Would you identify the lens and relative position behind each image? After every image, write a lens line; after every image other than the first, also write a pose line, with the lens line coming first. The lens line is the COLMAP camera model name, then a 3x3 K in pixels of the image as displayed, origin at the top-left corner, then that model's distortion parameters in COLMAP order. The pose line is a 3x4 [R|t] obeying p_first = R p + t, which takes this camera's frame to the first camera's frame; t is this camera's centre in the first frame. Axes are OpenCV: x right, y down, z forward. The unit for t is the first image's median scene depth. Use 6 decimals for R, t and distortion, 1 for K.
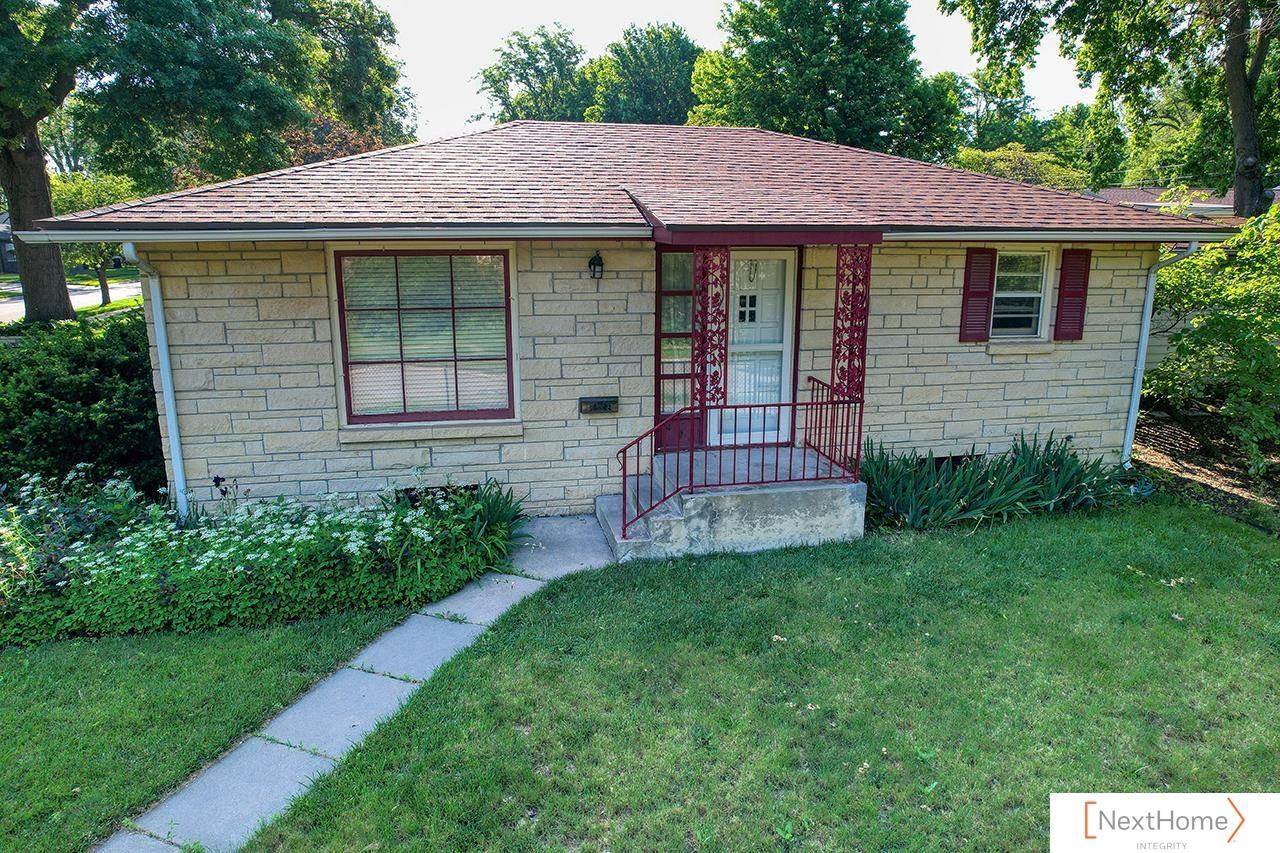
lens RADIAL K [[826.6, 0, 640.0], [0, 826.6, 426.5], [0, 0, 1]] dist [-0.088082, 0.072322]
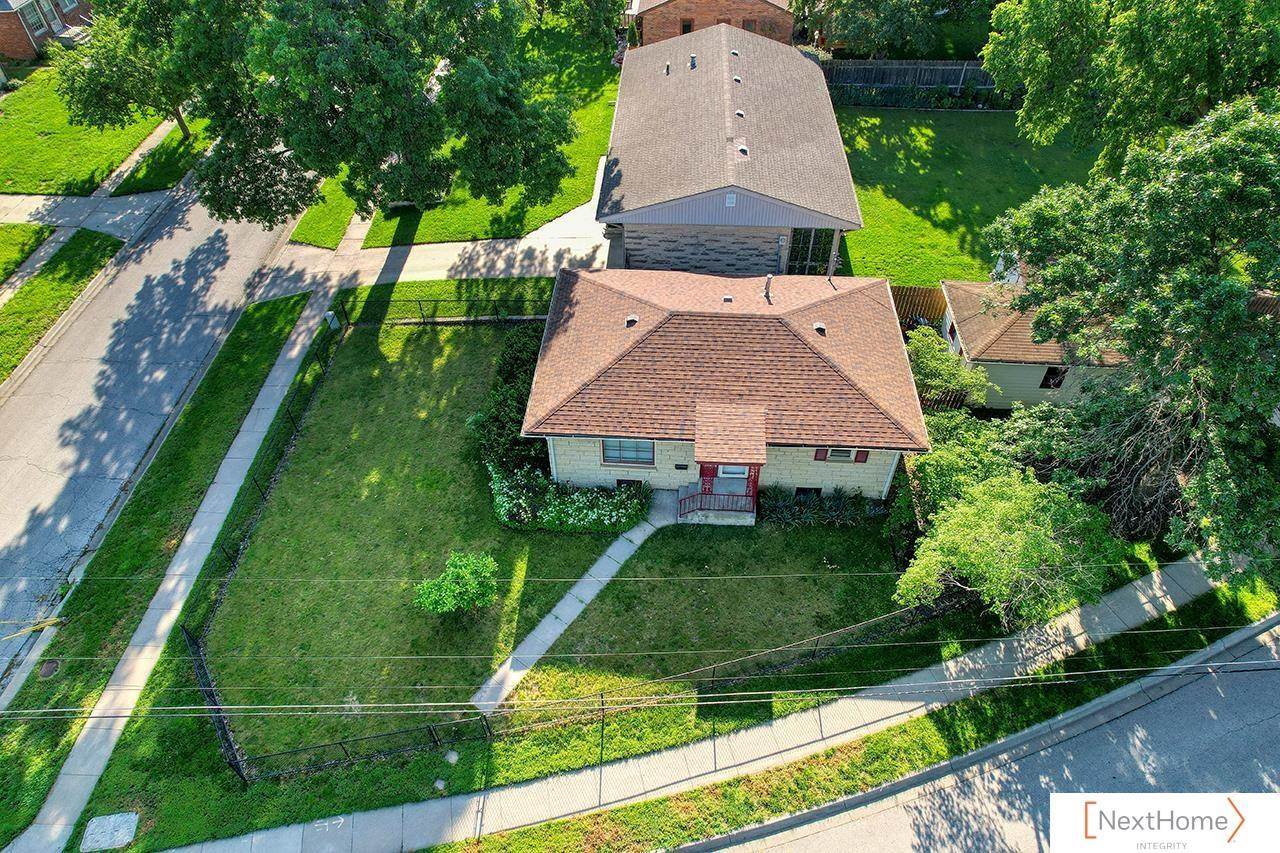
lens RADIAL K [[826.6, 0, 640.0], [0, 826.6, 426.5], [0, 0, 1]] dist [-0.088082, 0.072322]
pose [[0.965010, 0.186258, -0.184563, 0.319017], [-0.058179, 0.838416, 0.541917, -1.692614], [0.255677, -0.512218, 0.819916, -1.393931]]
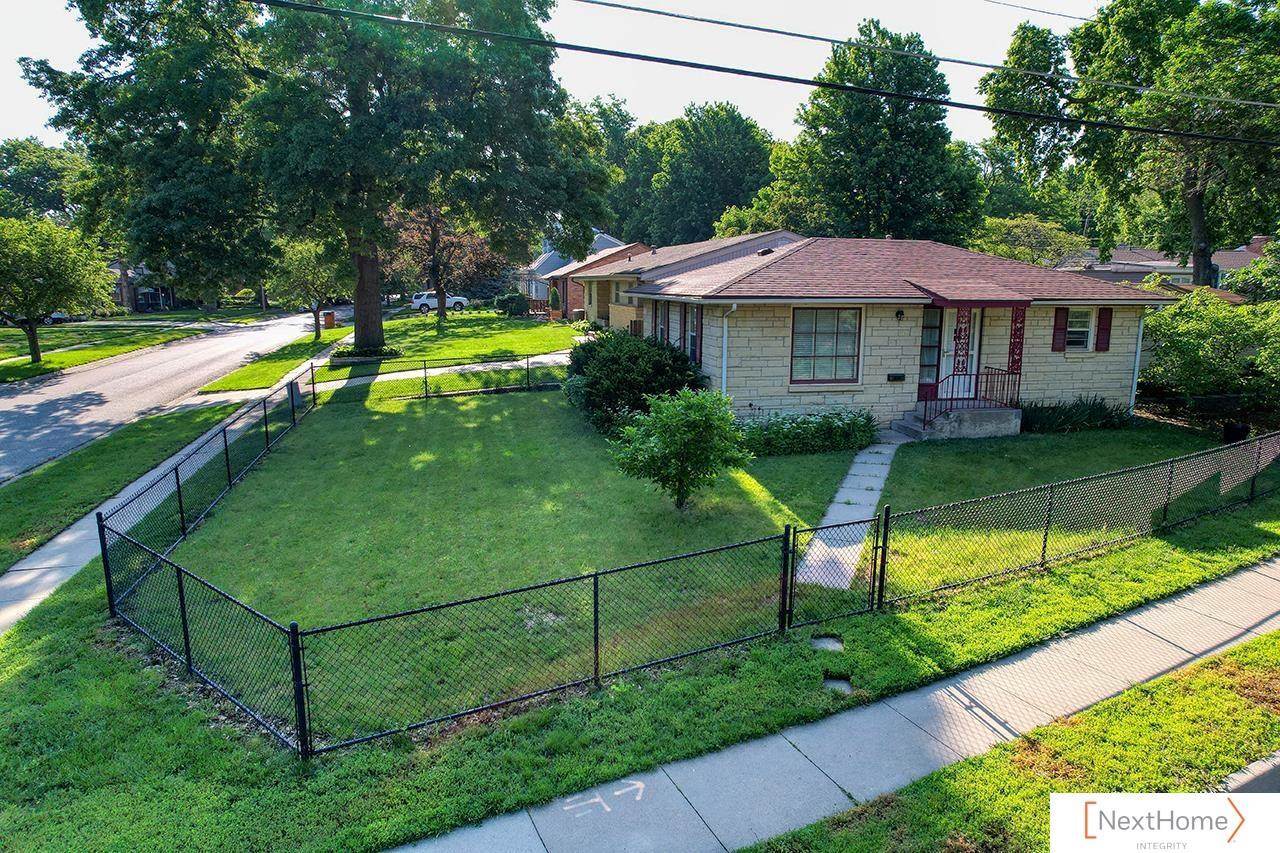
lens RADIAL K [[826.6, 0, 640.0], [0, 826.6, 426.5], [0, 0, 1]] dist [-0.088082, 0.072322]
pose [[0.999964, 0.003093, 0.007840, -0.698971], [-0.002698, 0.998747, -0.049974, 0.200895], [-0.007985, 0.049951, 0.998720, -1.094260]]
